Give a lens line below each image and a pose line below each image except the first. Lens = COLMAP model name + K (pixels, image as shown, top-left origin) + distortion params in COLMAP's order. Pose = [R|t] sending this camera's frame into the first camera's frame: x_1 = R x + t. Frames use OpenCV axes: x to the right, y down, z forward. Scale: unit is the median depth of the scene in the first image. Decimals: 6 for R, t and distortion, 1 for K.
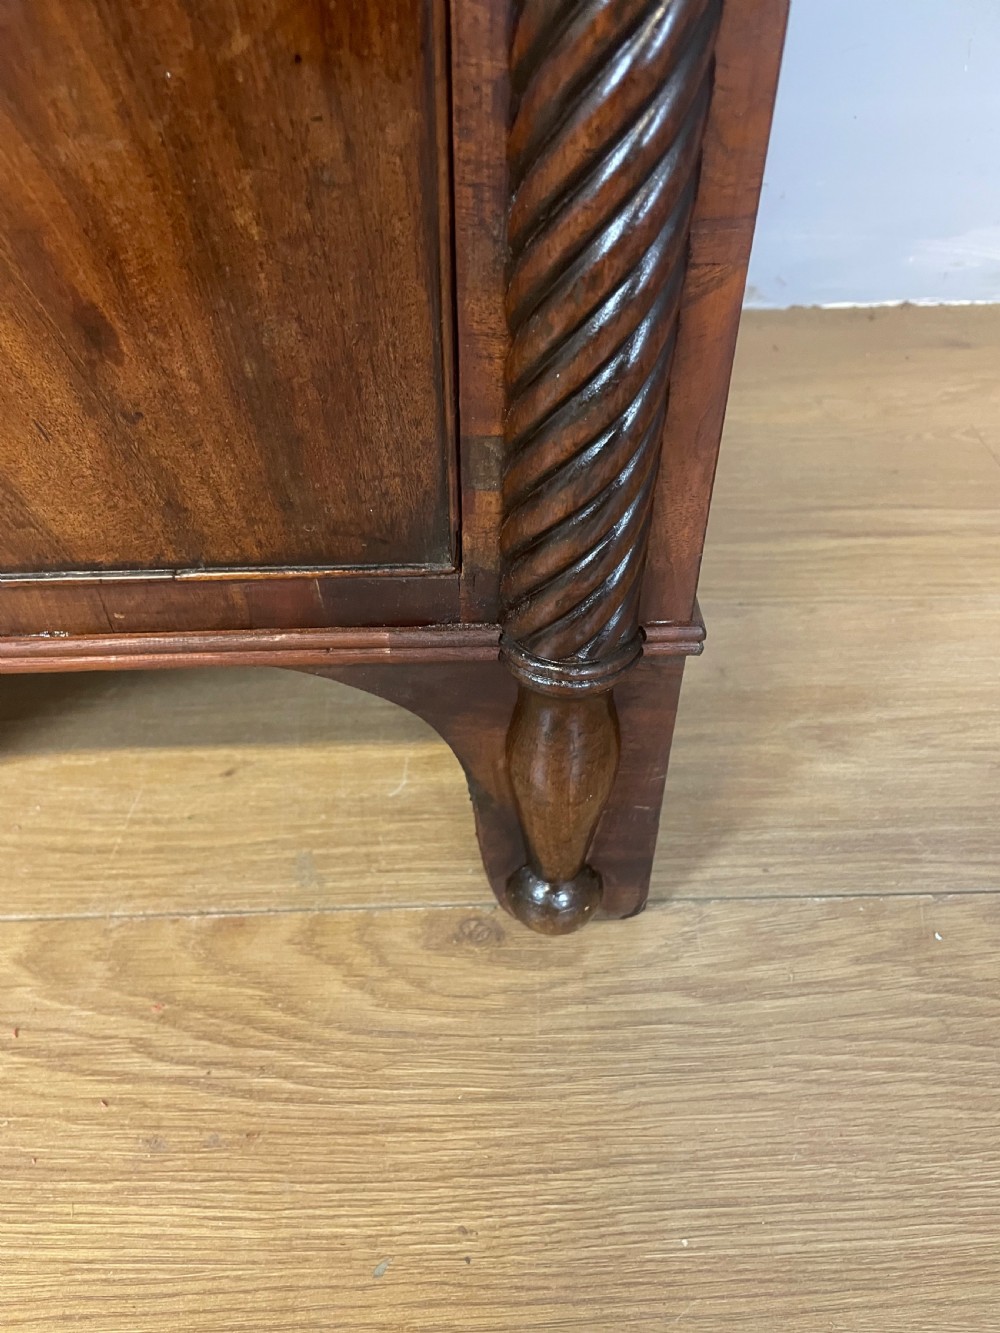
lens RADIAL K [[1022.0, 0, 495.3], [0, 1022.0, 681.3], [0, 0, 1]] dist [0.085862, -0.117909]
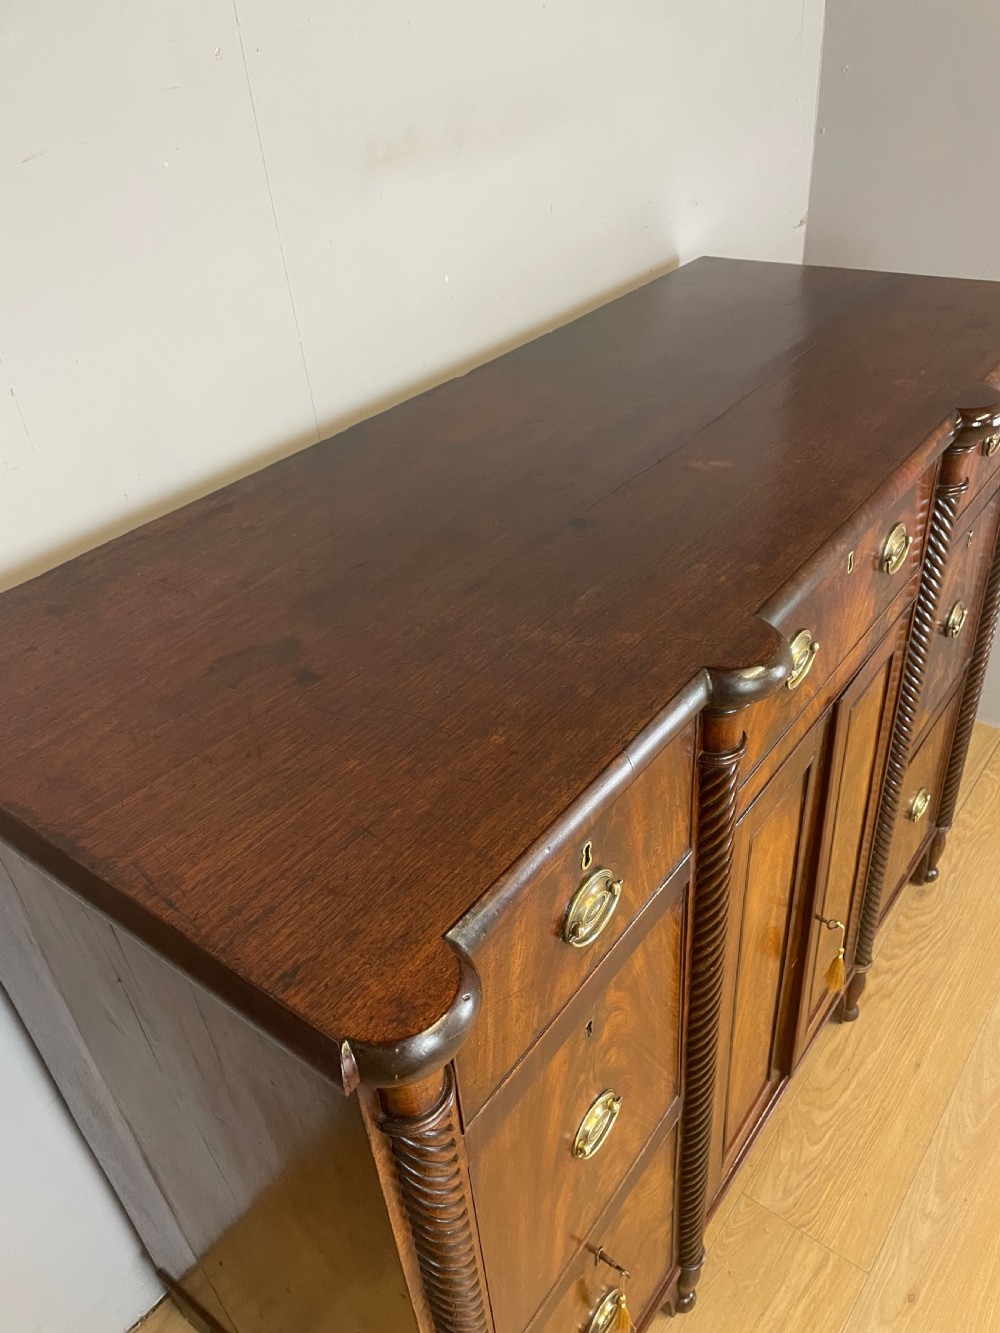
lens RADIAL K [[1022.0, 0, 520.8], [0, 1022.0, 666.9], [0, 0, 1]] dist [0.085862, -0.117909]
pose [[0.624101, -0.479160, 0.617174, -3.591484], [0.573886, 0.817147, 0.054087, -1.905034], [-0.530238, 0.320432, 0.784966, -2.047410]]
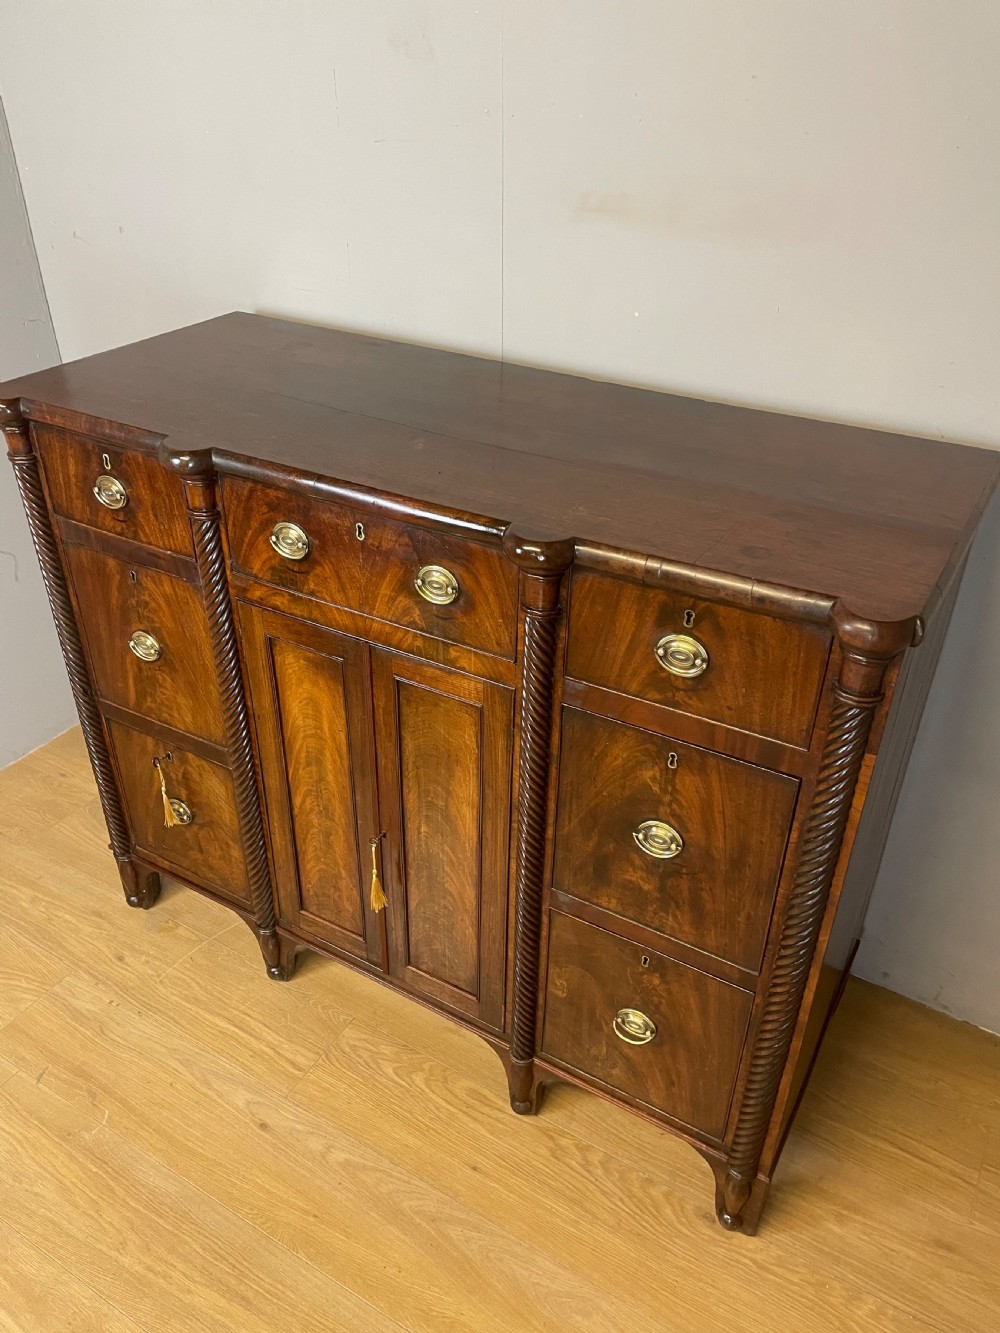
lens RADIAL K [[1022.0, 0, 500.7], [0, 1022.0, 664.7], [0, 0, 1]] dist [0.085862, -0.117909]
pose [[0.843217, 0.297624, -0.447667, 0.451387], [-0.375994, 0.921693, -0.095443, -1.000892], [0.384206, 0.248800, 0.889092, -3.265961]]
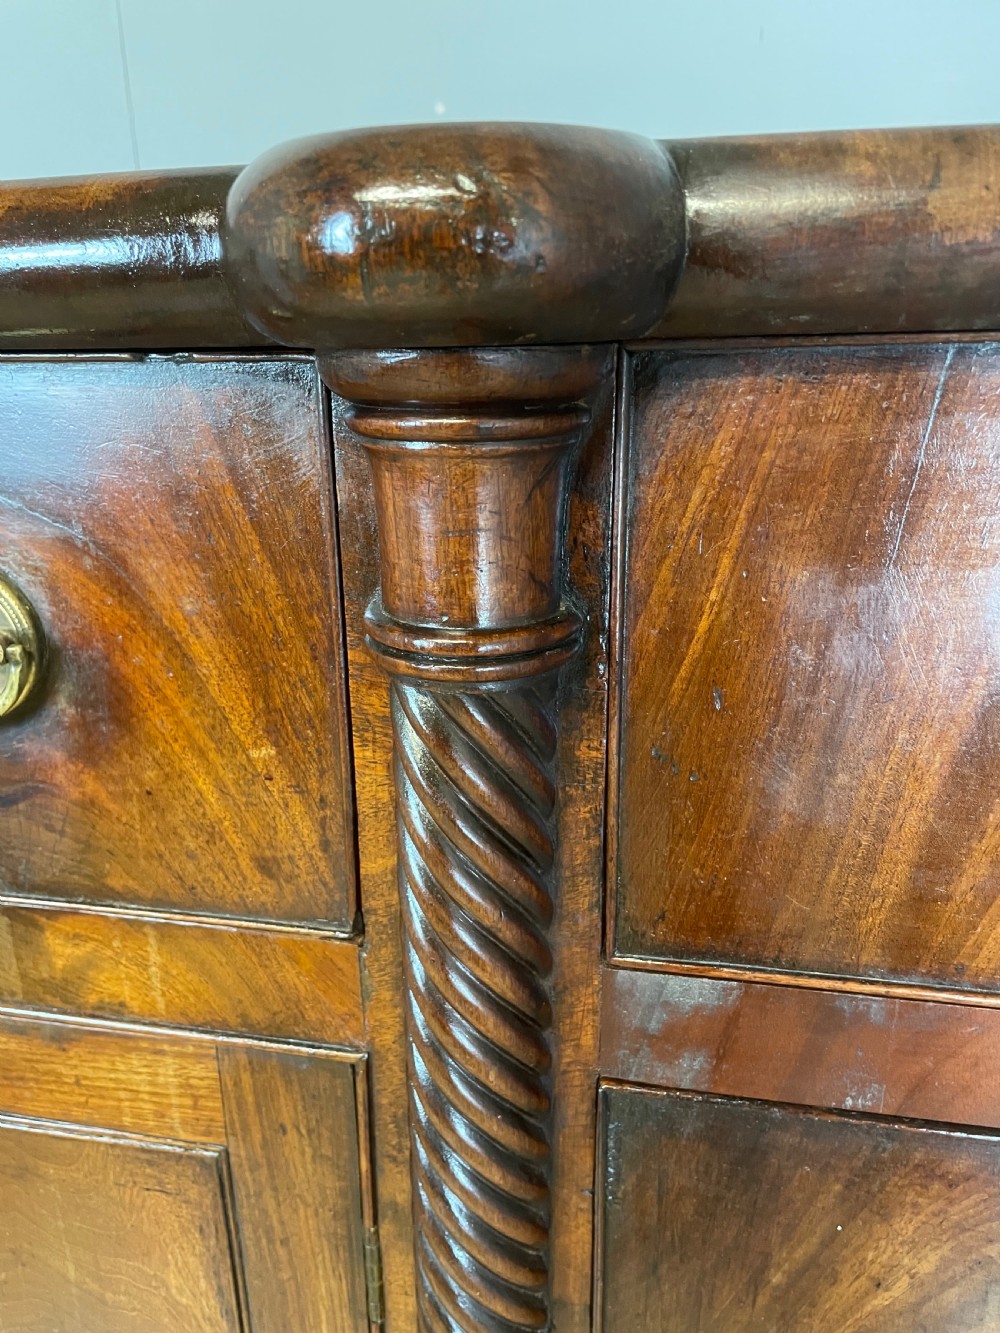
lens RADIAL K [[1022.0, 0, 504.3], [0, 1022.0, 658.5], [0, 0, 1]] dist [0.085862, -0.117909]
pose [[0.970189, 0.071952, -0.231421, -0.687224], [-0.157136, 0.913749, -0.374662, -1.253072], [0.184503, 0.399858, 0.897815, -1.115067]]
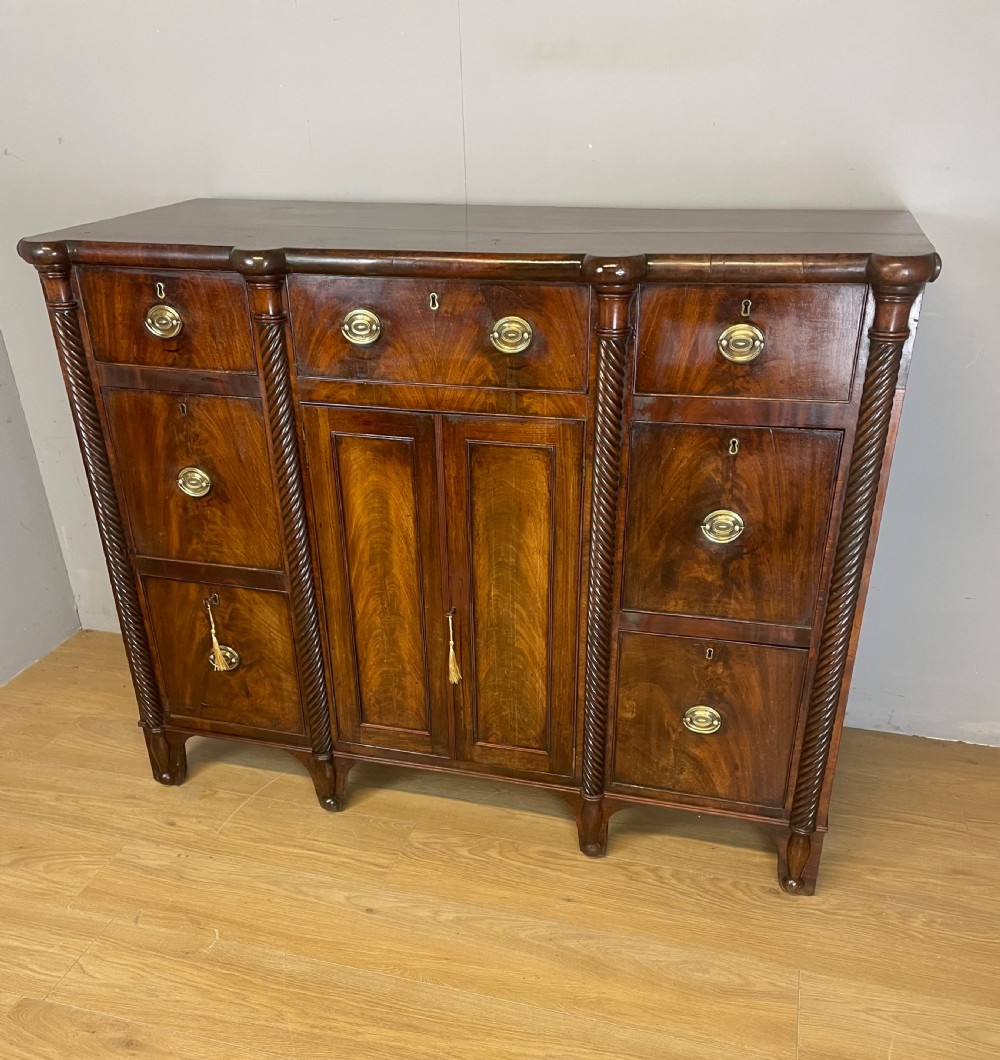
lens RADIAL K [[1022.7, 0, 491.3], [0, 1022.7, 662.8], [0, 0, 1]] dist [0.049239, 0.000000]
pose [[0.950203, 0.140917, -0.277951, -0.081272], [-0.200387, 0.959364, -0.198660, 0.436885], [0.238661, 0.244464, 0.939829, -3.805368]]
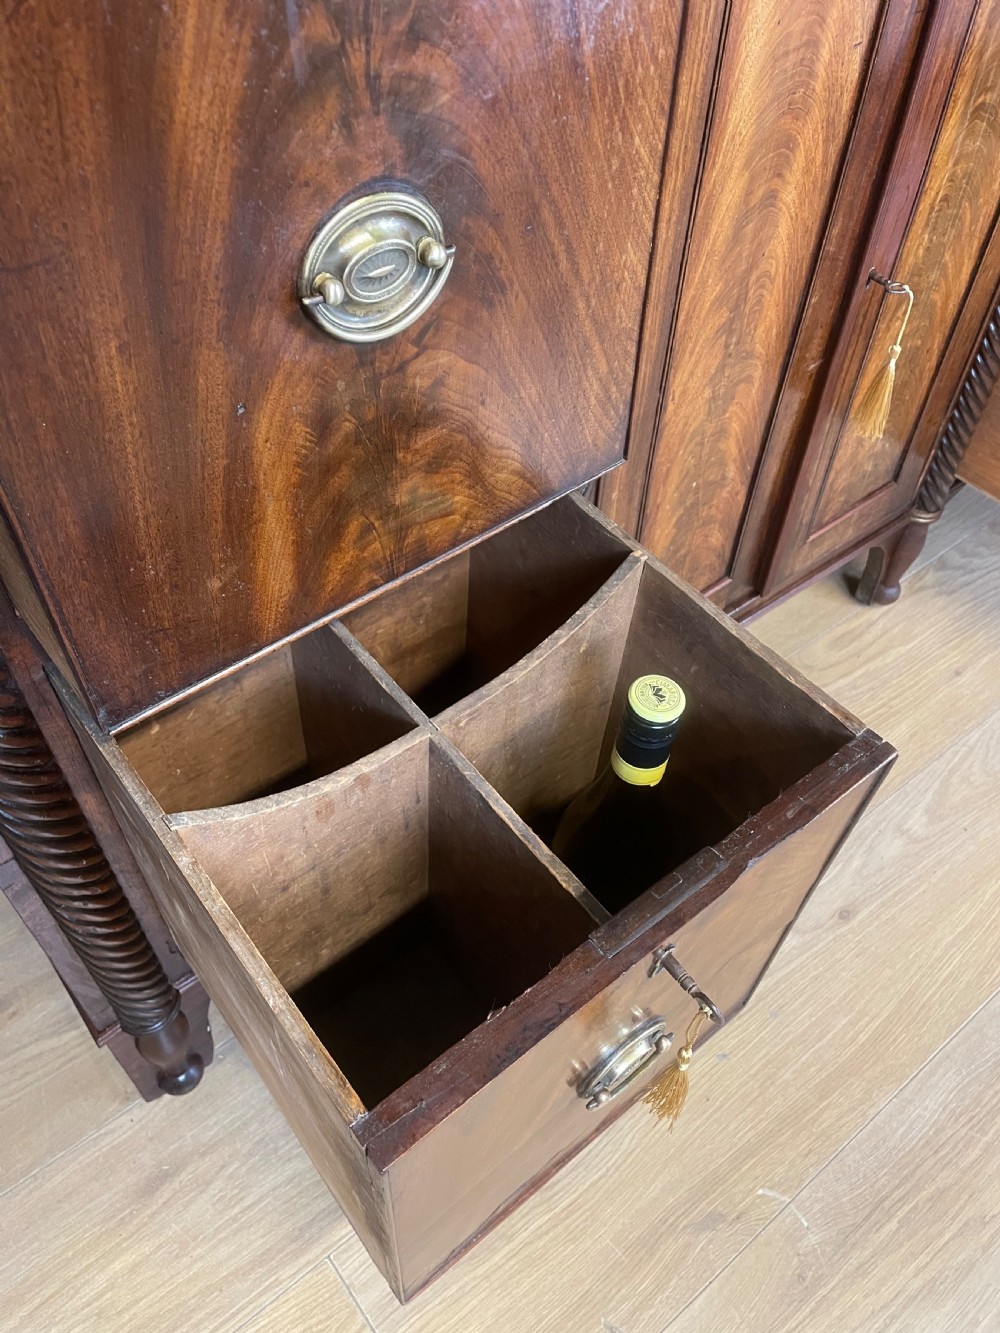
lens RADIAL K [[1022.0, 0, 503.1], [0, 1022.0, 676.3], [0, 0, 1]] dist [0.085862, -0.117909]
pose [[0.799784, -0.439989, 0.408357, -3.137820], [0.387369, 0.897960, 0.208839, -0.676237], [-0.458574, -0.008841, 0.888612, -1.218102]]
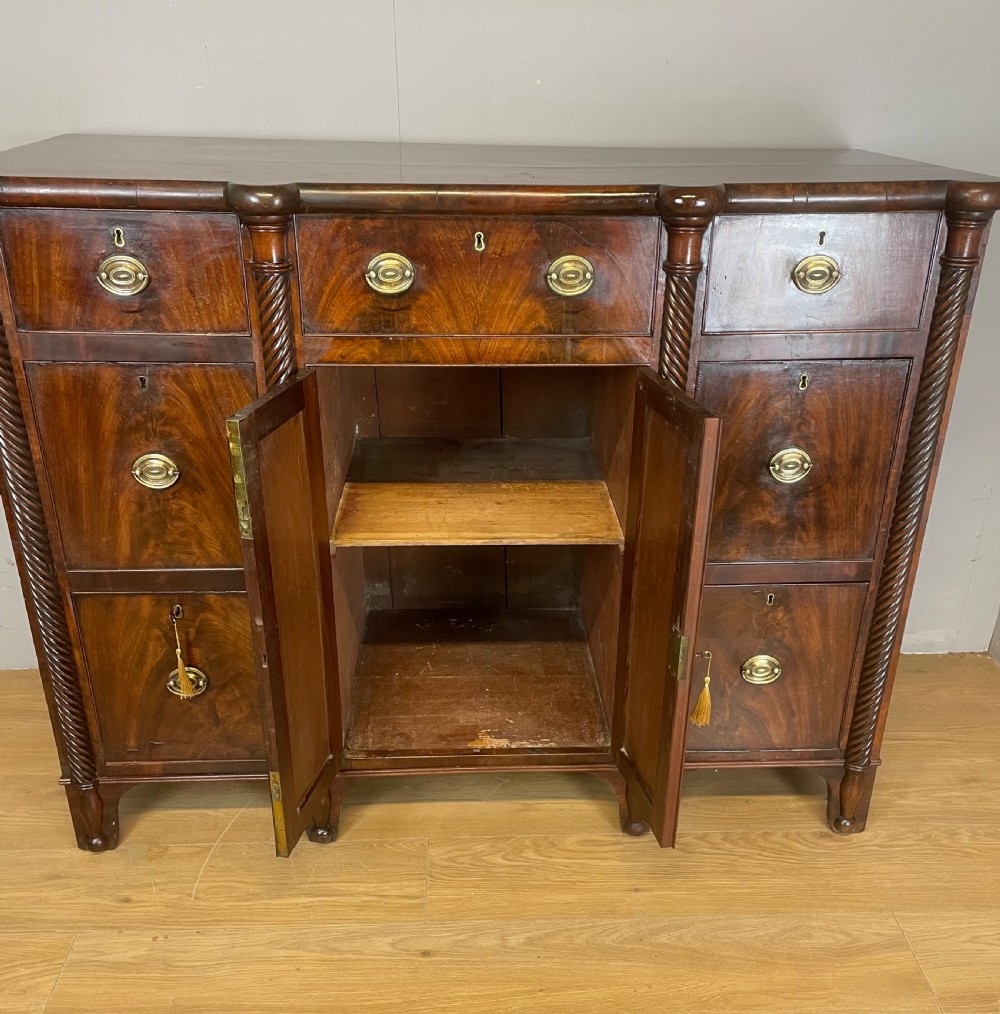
lens RADIAL K [[1026.4, 0, 513.1], [0, 1026.4, 563.1], [0, 0, 1]] dist [0.045456, 0.000000]
pose [[0.999683, 0.007842, 0.023914, -1.474639], [-0.000762, 0.959215, -0.282677, 0.387038], [-0.025156, 0.282569, 0.958917, -3.522273]]
